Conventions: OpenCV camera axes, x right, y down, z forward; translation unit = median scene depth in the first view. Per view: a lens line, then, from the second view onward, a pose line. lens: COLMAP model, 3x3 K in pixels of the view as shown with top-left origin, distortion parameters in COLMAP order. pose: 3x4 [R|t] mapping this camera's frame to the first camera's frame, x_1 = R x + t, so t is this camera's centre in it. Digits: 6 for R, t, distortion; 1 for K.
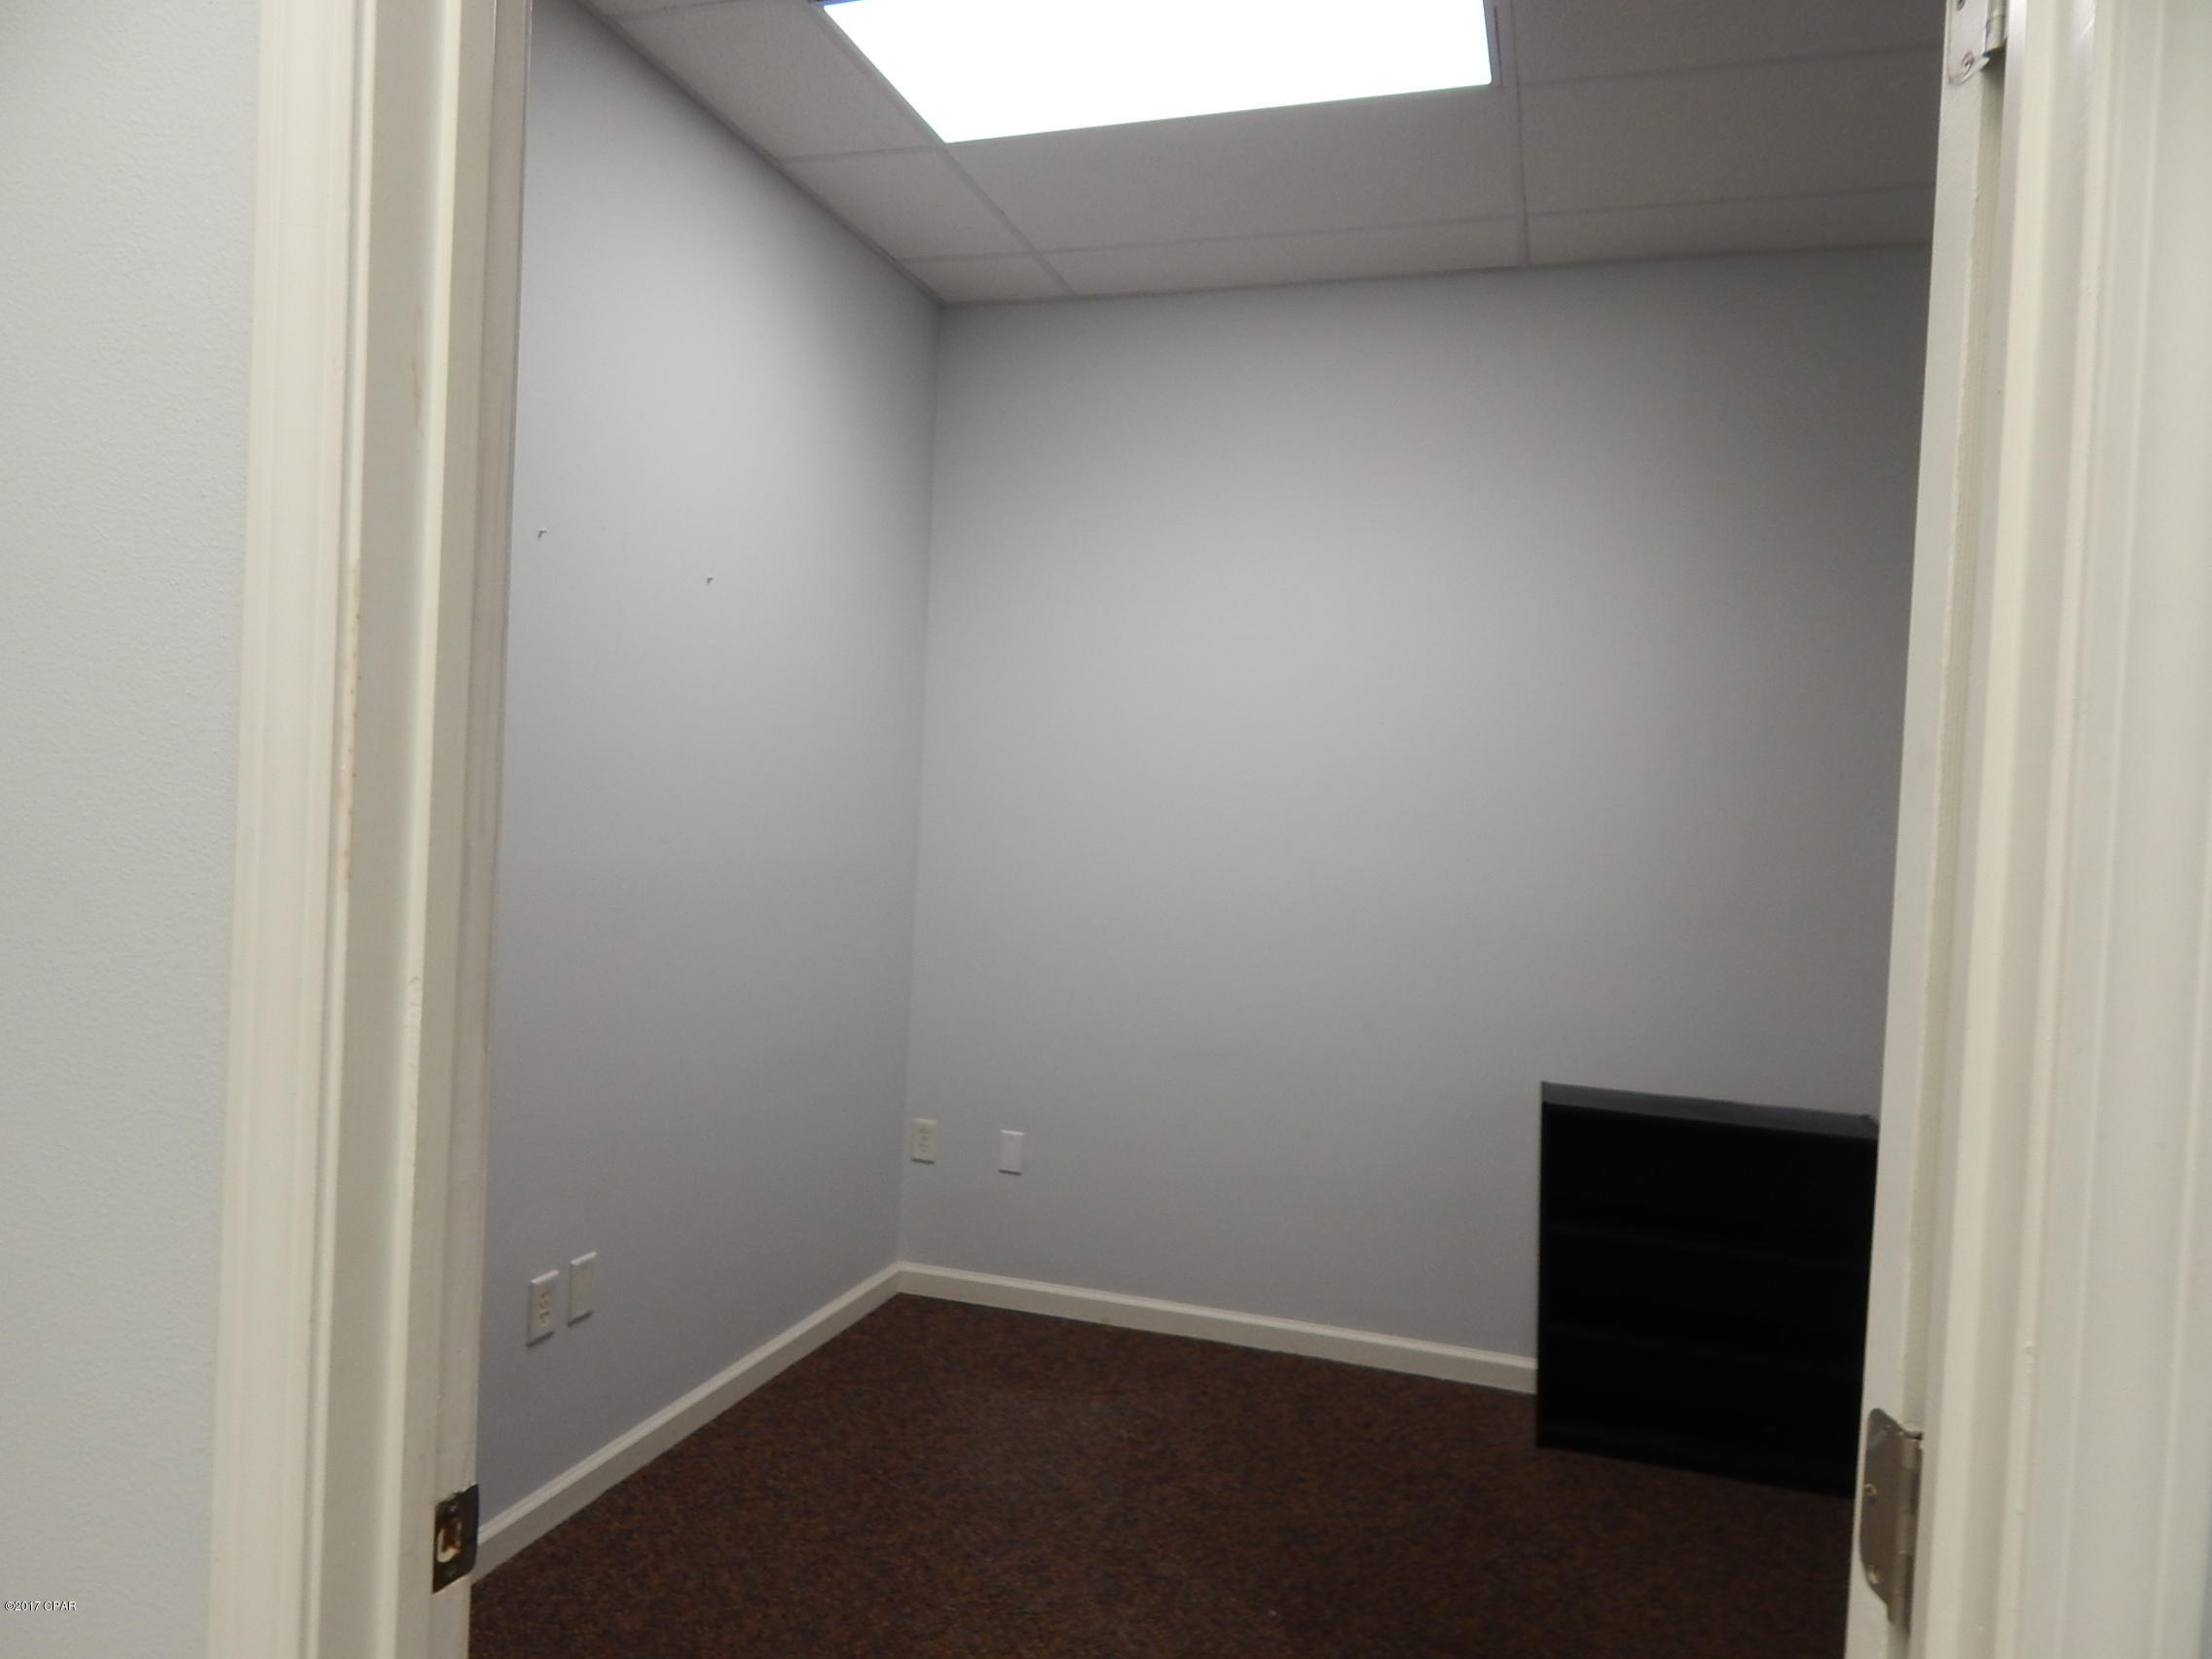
lens RADIAL K [[1465.3, 0, 1118.9], [0, 1465.3, 811.4], [0, 0, 1]] dist [0.012189, -0.007573]
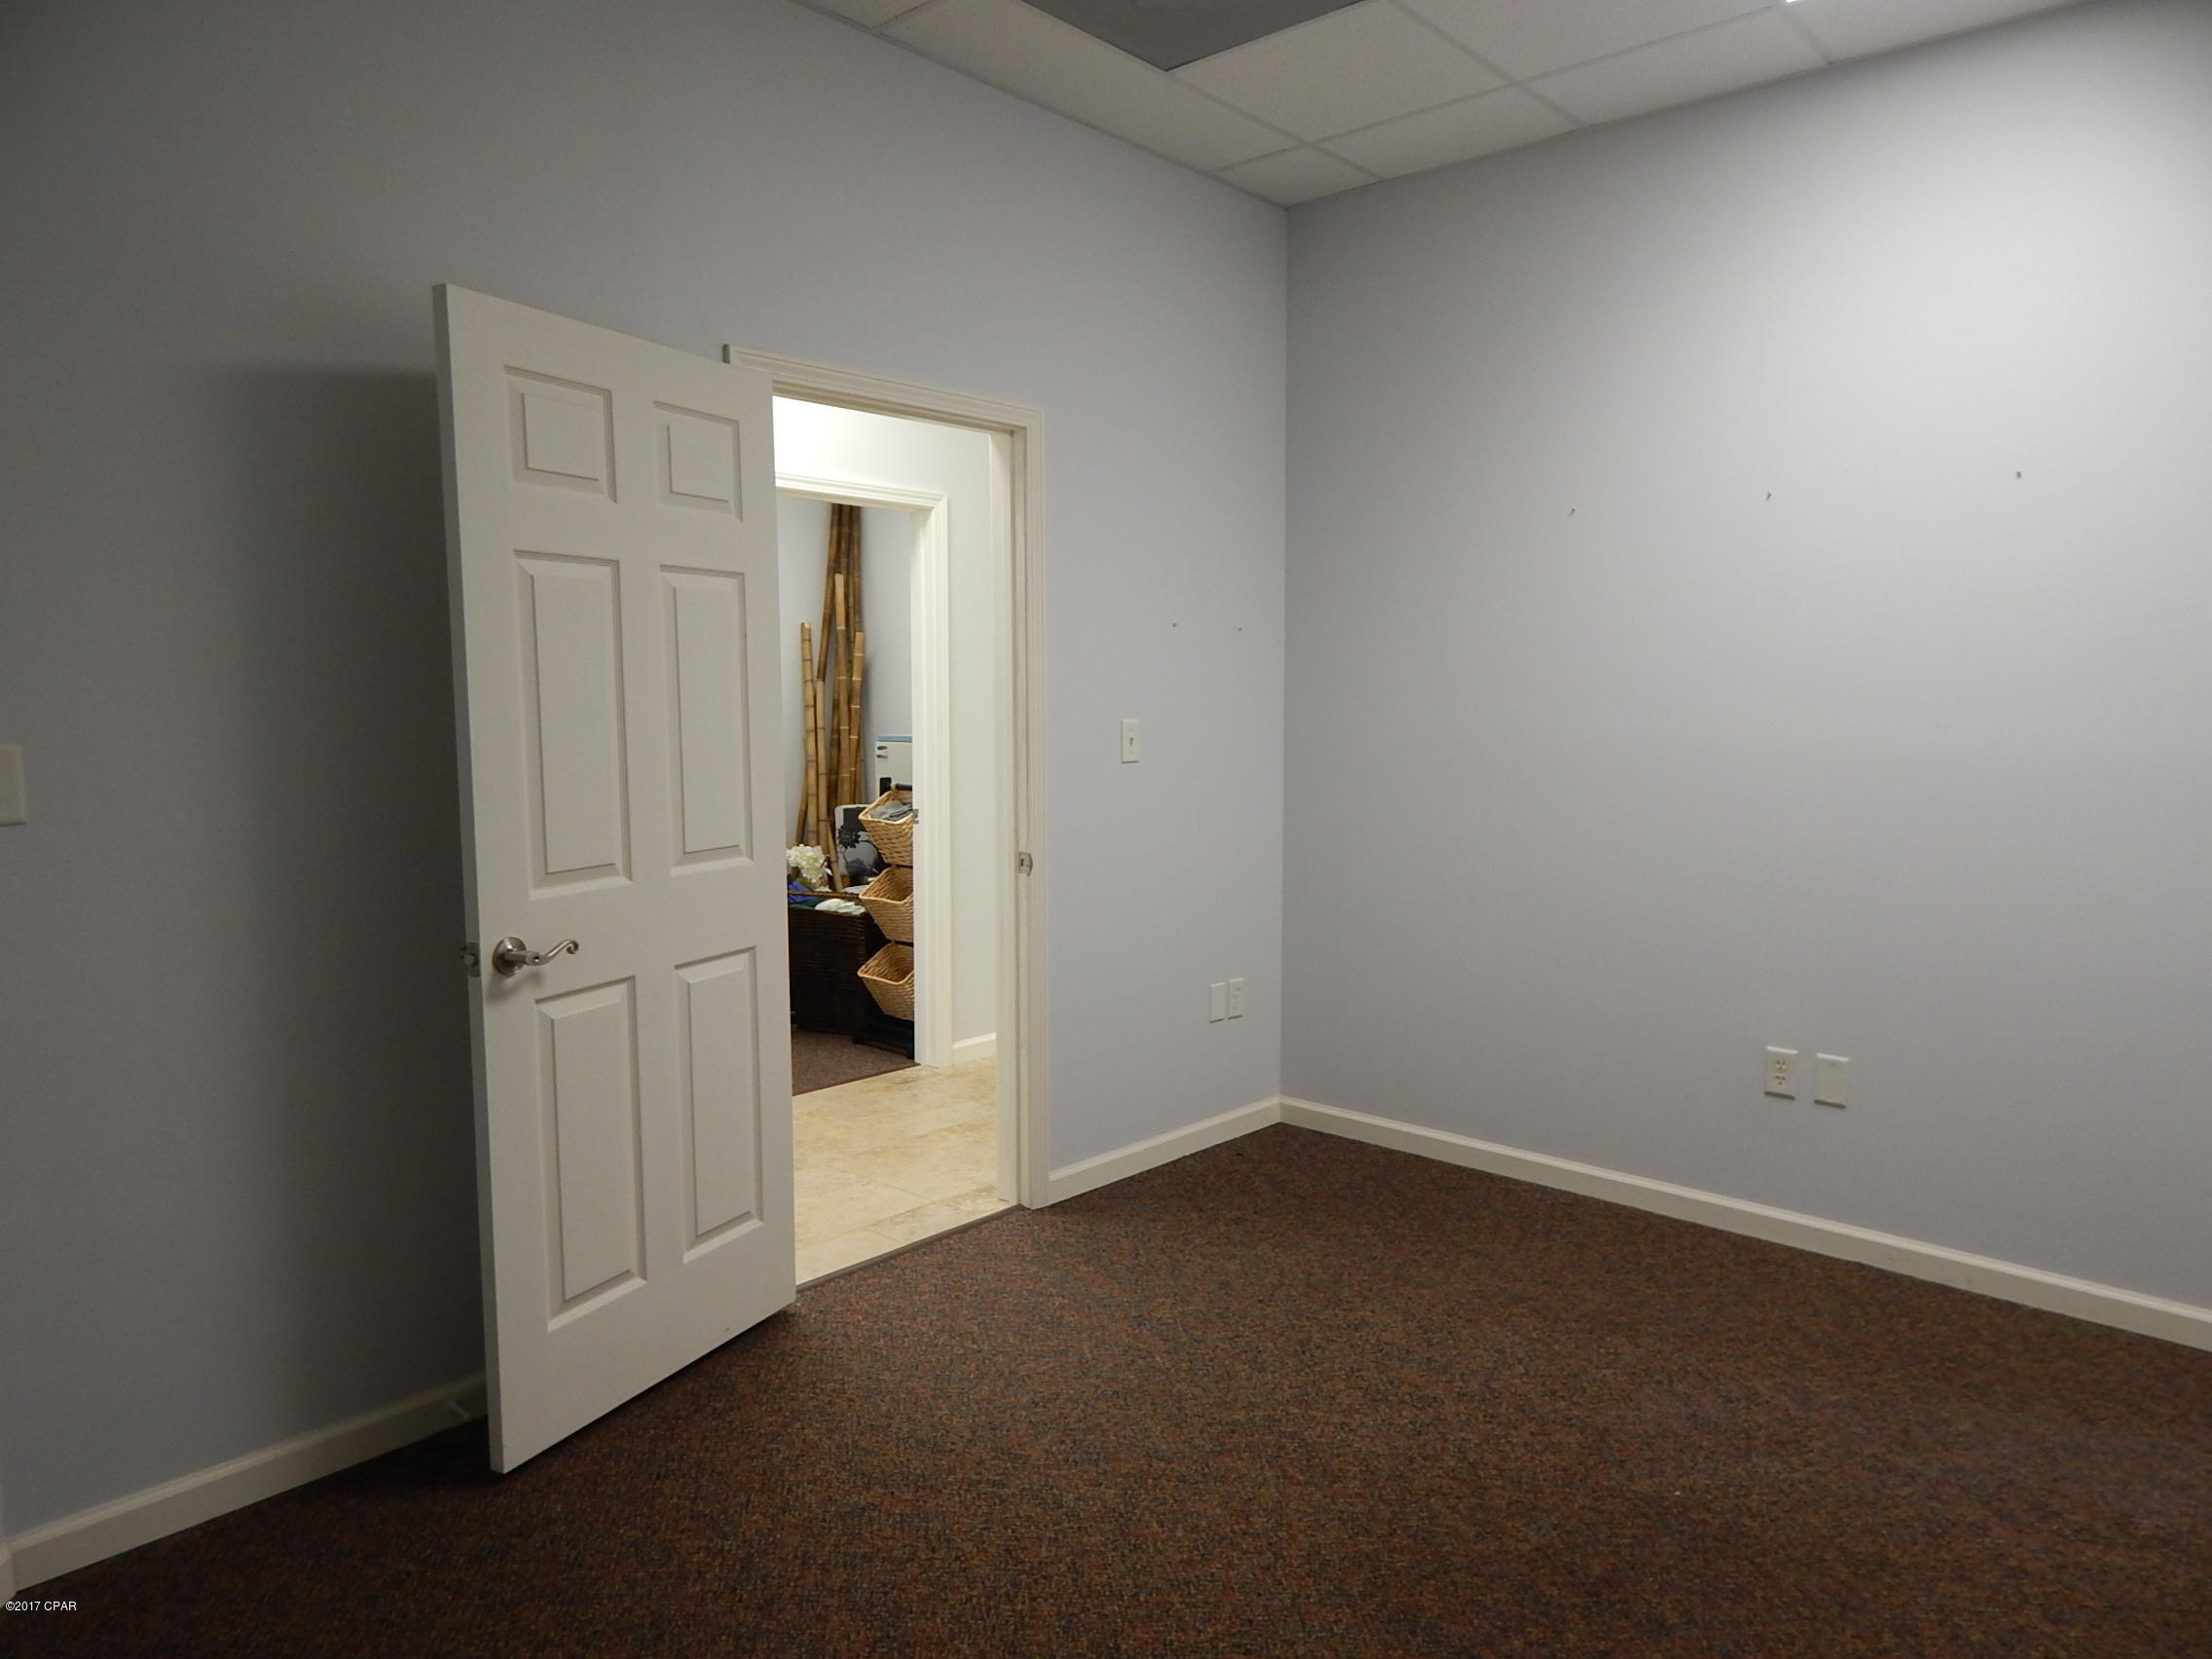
lens RADIAL K [[1465.3, 0, 1118.9], [0, 1465.3, 811.4], [0, 0, 1]] dist [0.012189, -0.007573]
pose [[-0.402750, 0.031323, -0.914774, 0.998467], [-0.029675, 0.998442, 0.047253, 0.047529], [0.914829, 0.046177, -0.401194, 0.903008]]
